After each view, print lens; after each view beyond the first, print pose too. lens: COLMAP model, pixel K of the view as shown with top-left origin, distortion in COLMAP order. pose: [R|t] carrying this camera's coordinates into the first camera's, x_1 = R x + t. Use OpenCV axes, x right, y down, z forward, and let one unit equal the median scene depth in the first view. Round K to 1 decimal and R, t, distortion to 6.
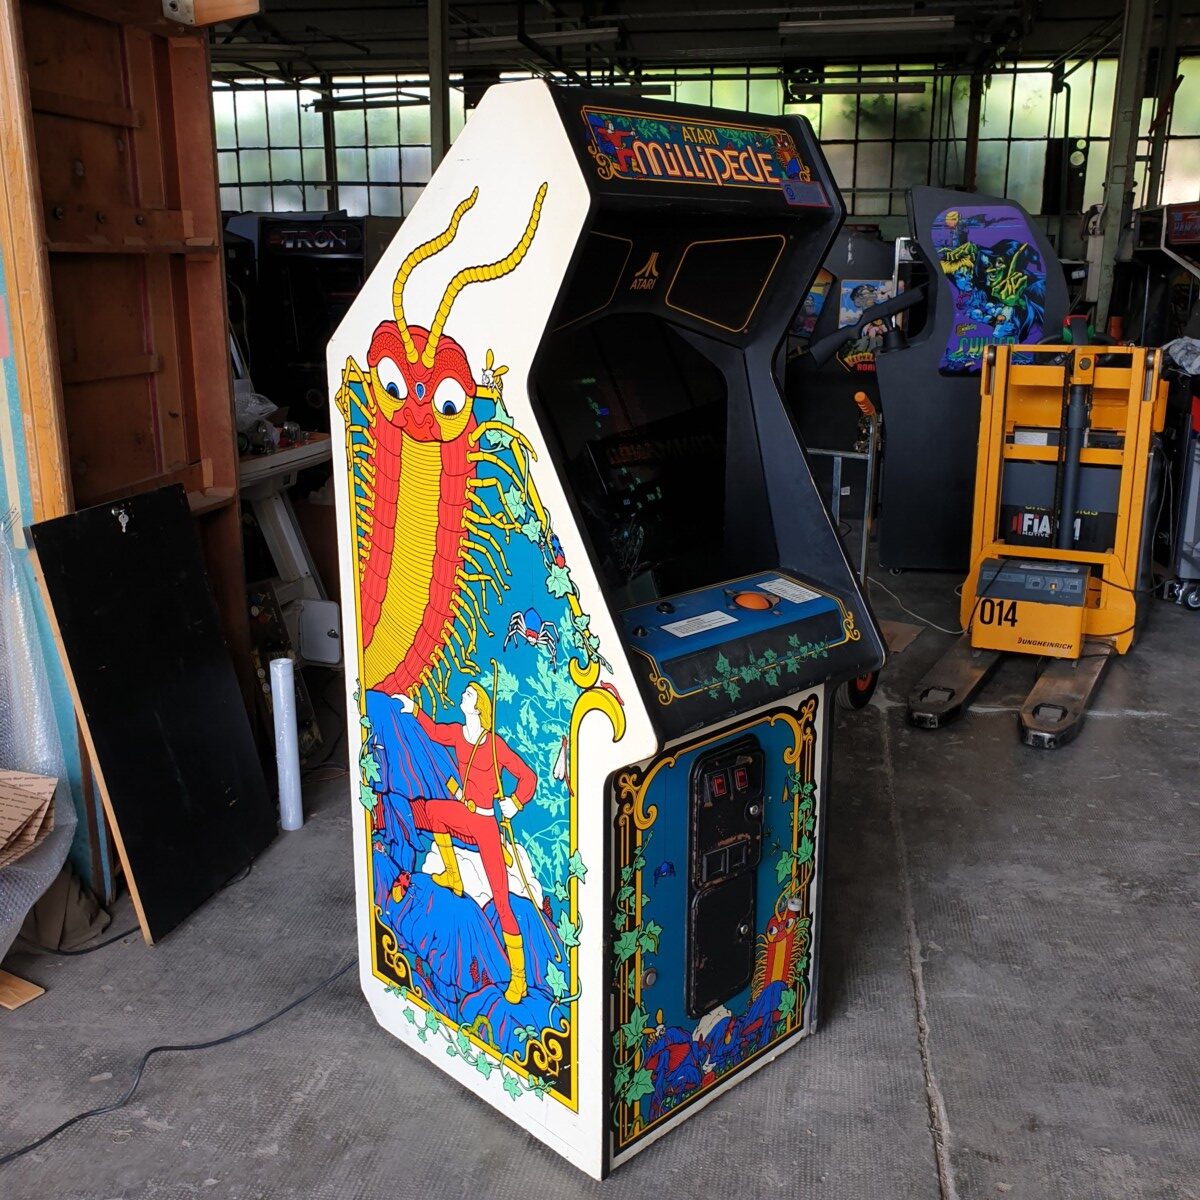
lens RADIAL K [[1236.7, 0, 600.0], [0, 1236.7, 600.0], [0, 0, 1]] dist [0.152965, -0.385635]
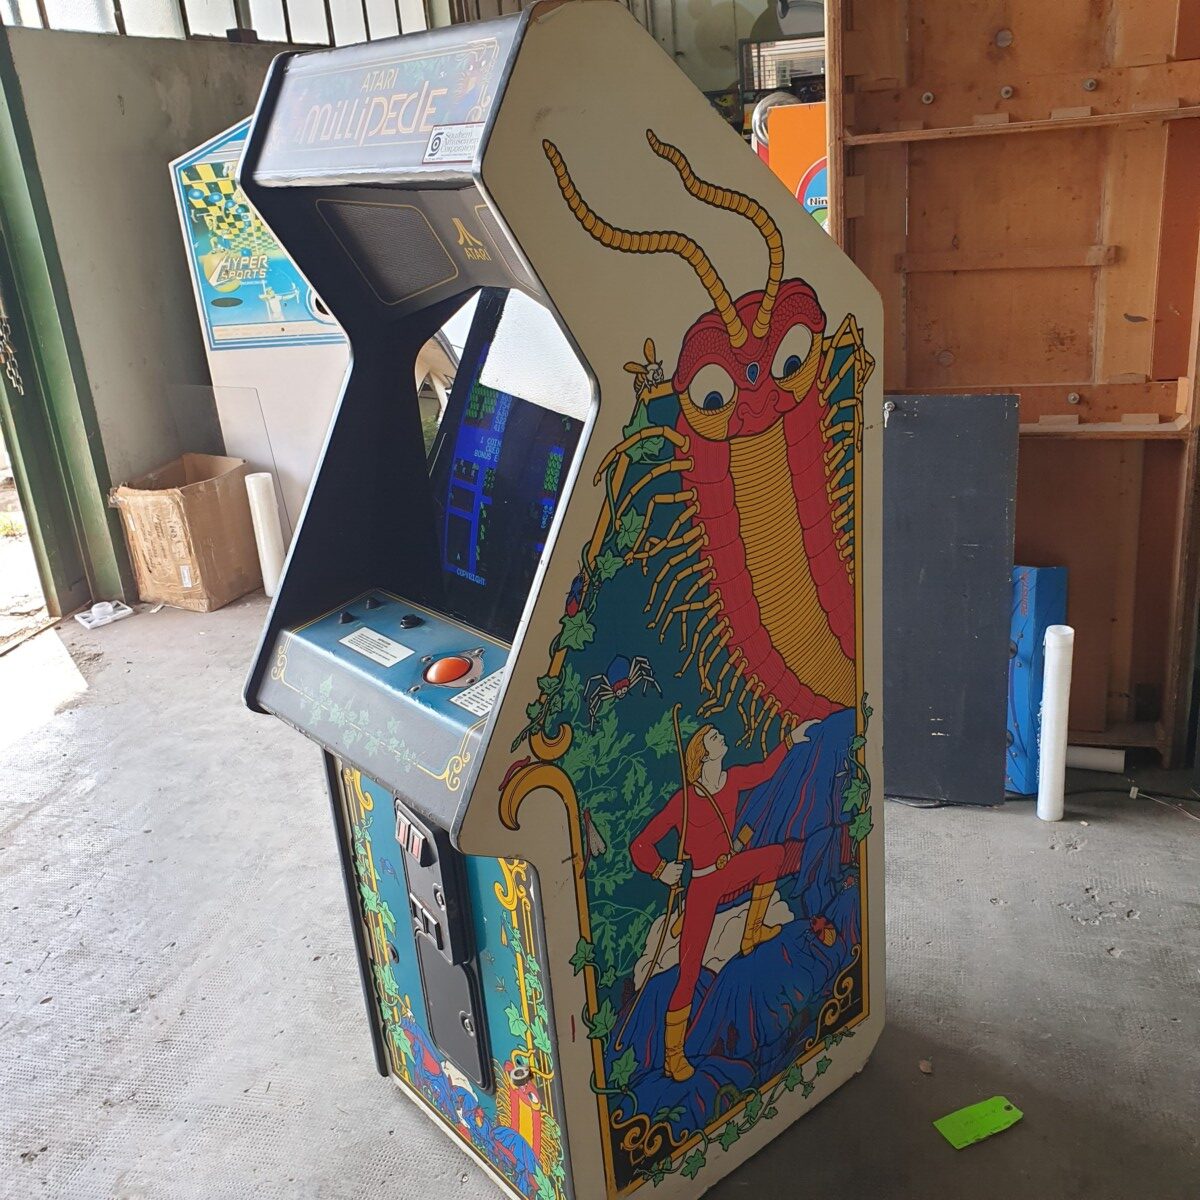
lens RADIAL K [[1236.7, 0, 600.0], [0, 1236.7, 600.0], [0, 0, 1]] dist [0.152965, -0.385635]
pose [[-0.091103, 0.363822, -0.927003, 0.787783], [-0.176708, 0.910195, 0.374592, -0.334599], [0.980038, 0.197935, -0.018632, 1.038518]]
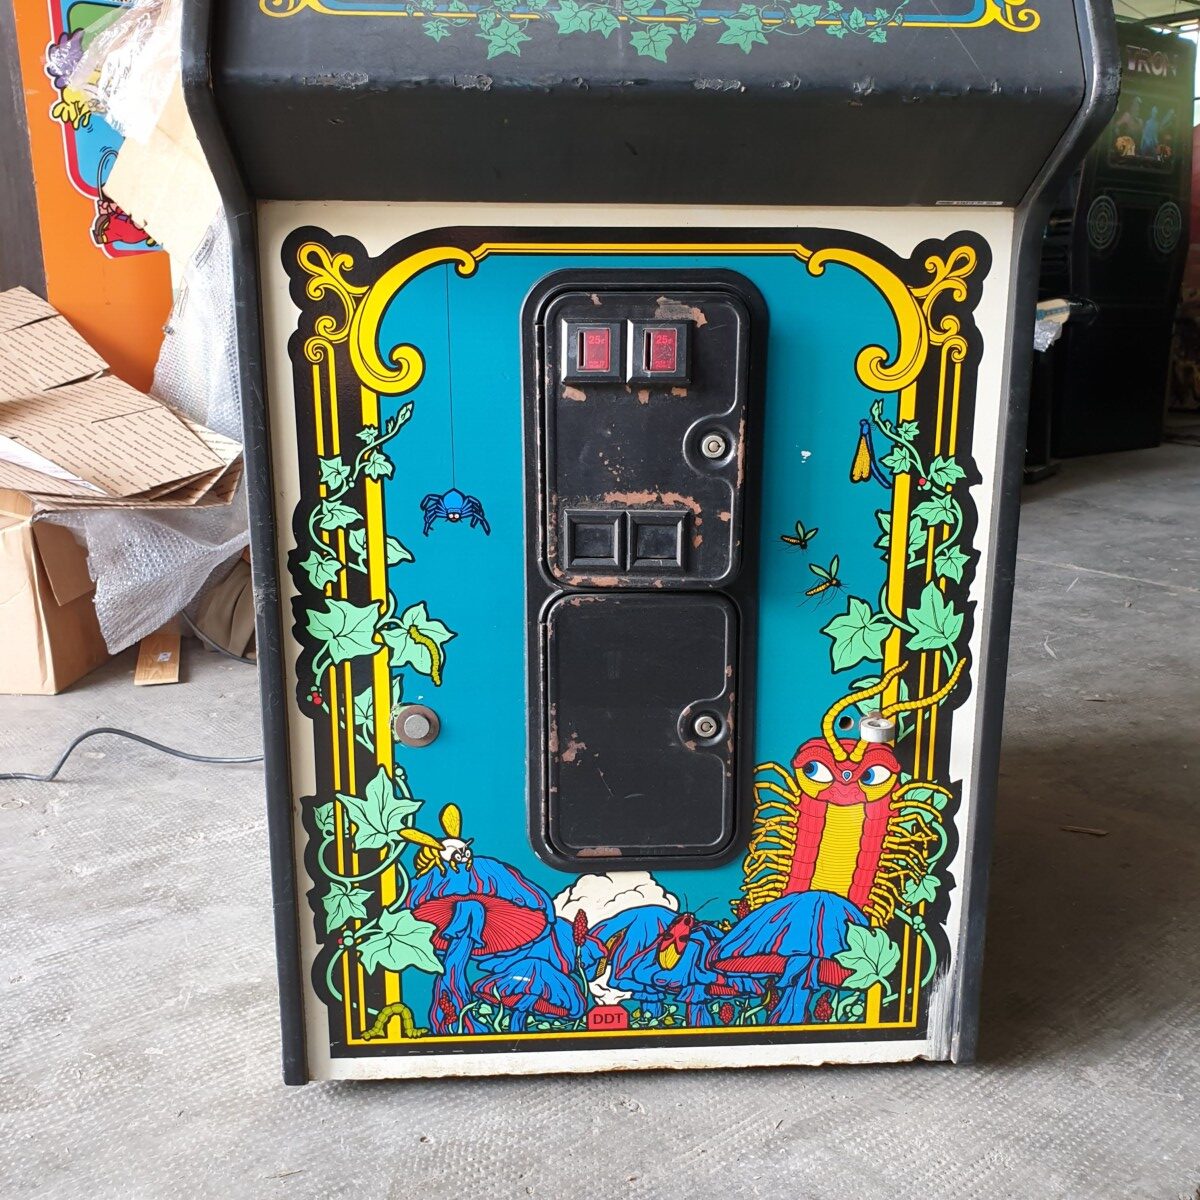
lens RADIAL K [[1236.7, 0, 600.0], [0, 1236.7, 600.0], [0, 0, 1]] dist [0.152965, -0.385635]
pose [[0.748758, 0.155556, -0.644332, 0.372826], [-0.171524, 0.984434, 0.038342, 0.204511], [0.640266, 0.081810, 0.763784, 0.614109]]
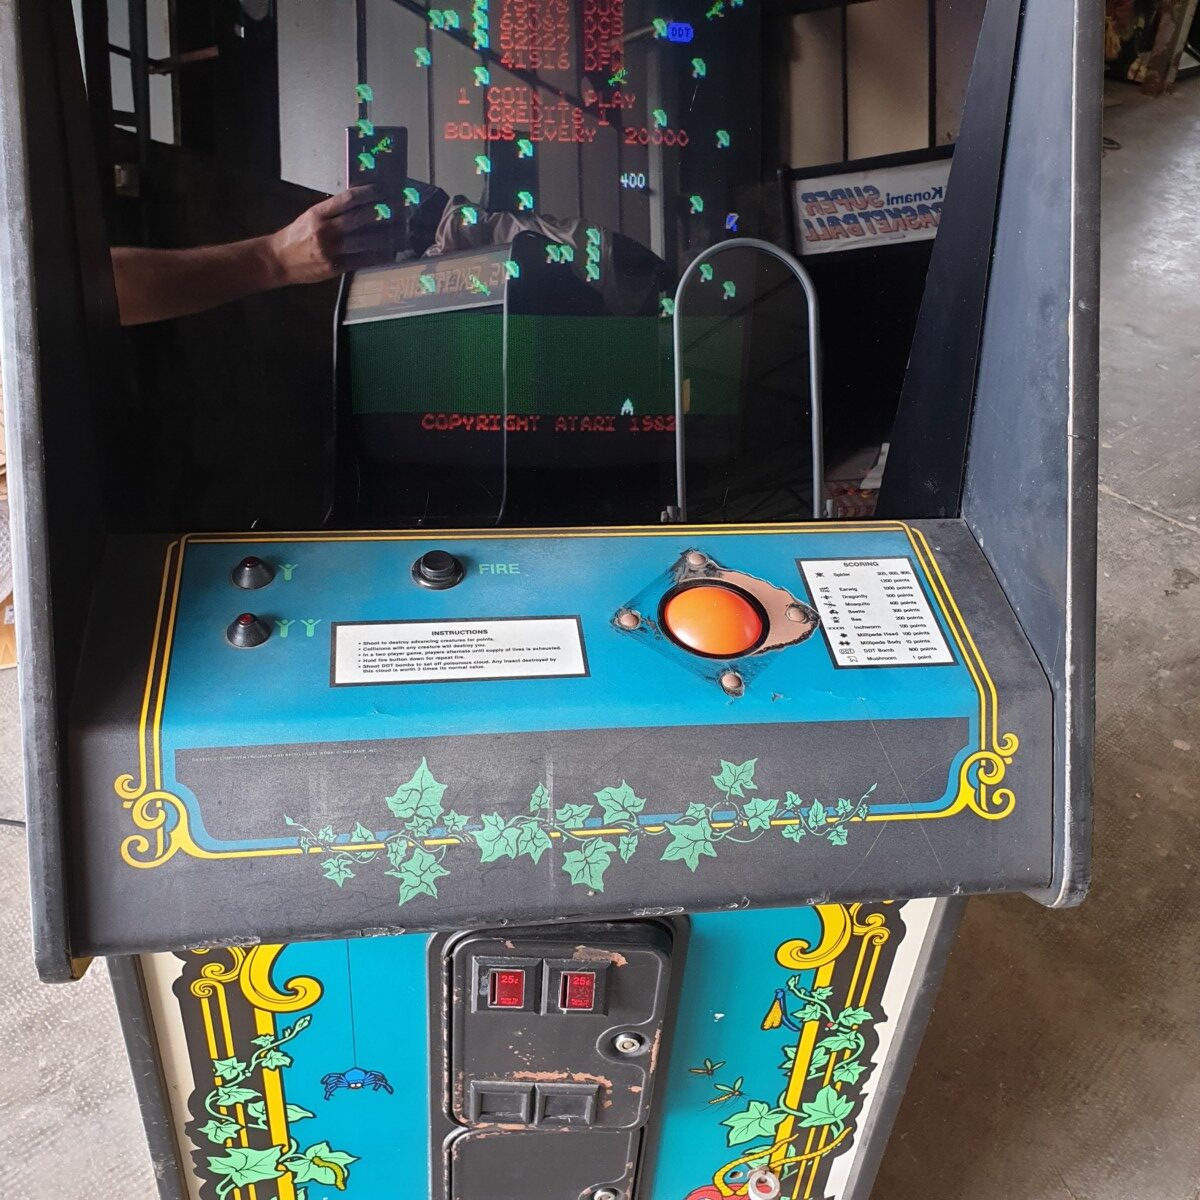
lens RADIAL K [[1236.7, 0, 600.0], [0, 1236.7, 600.0], [0, 0, 1]] dist [0.152965, -0.385635]
pose [[0.806654, 0.378367, -0.454035, 0.245236], [-0.216161, 0.903865, 0.369192, -0.124102], [0.550077, -0.199666, 0.810894, 0.646012]]
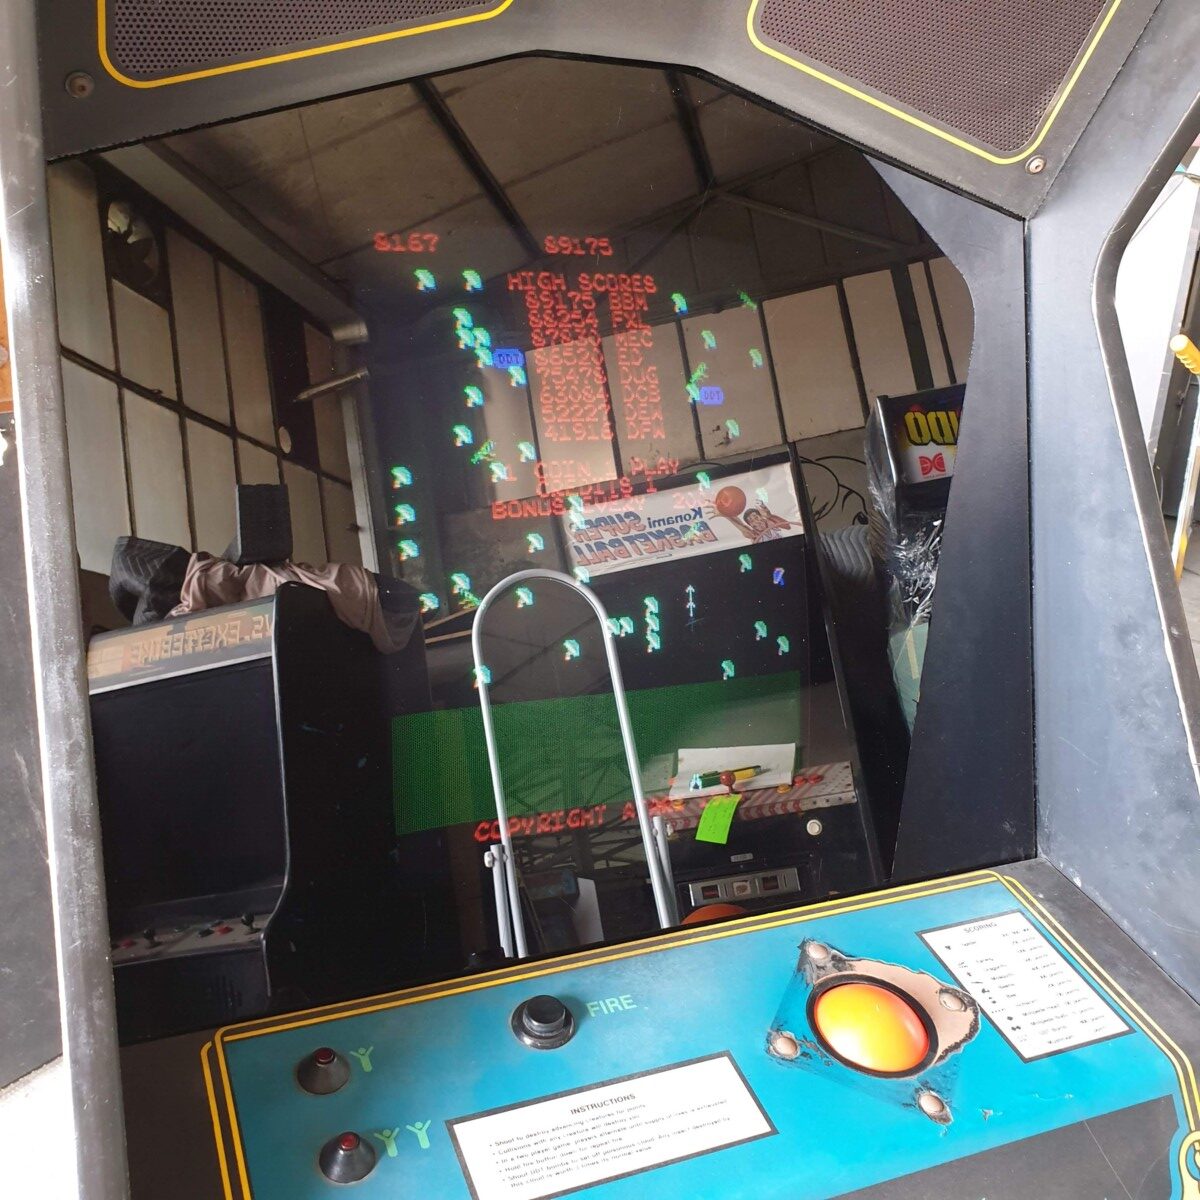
lens RADIAL K [[1263.5, 0, 600.4], [0, 1263.5, 584.8], [0, 0, 1]] dist [0.013285, 0.013104]
pose [[0.933862, 0.168692, -0.315349, 0.133526], [-0.152270, 0.985397, 0.076201, -0.114096], [0.323599, -0.023143, 0.945911, 0.641369]]
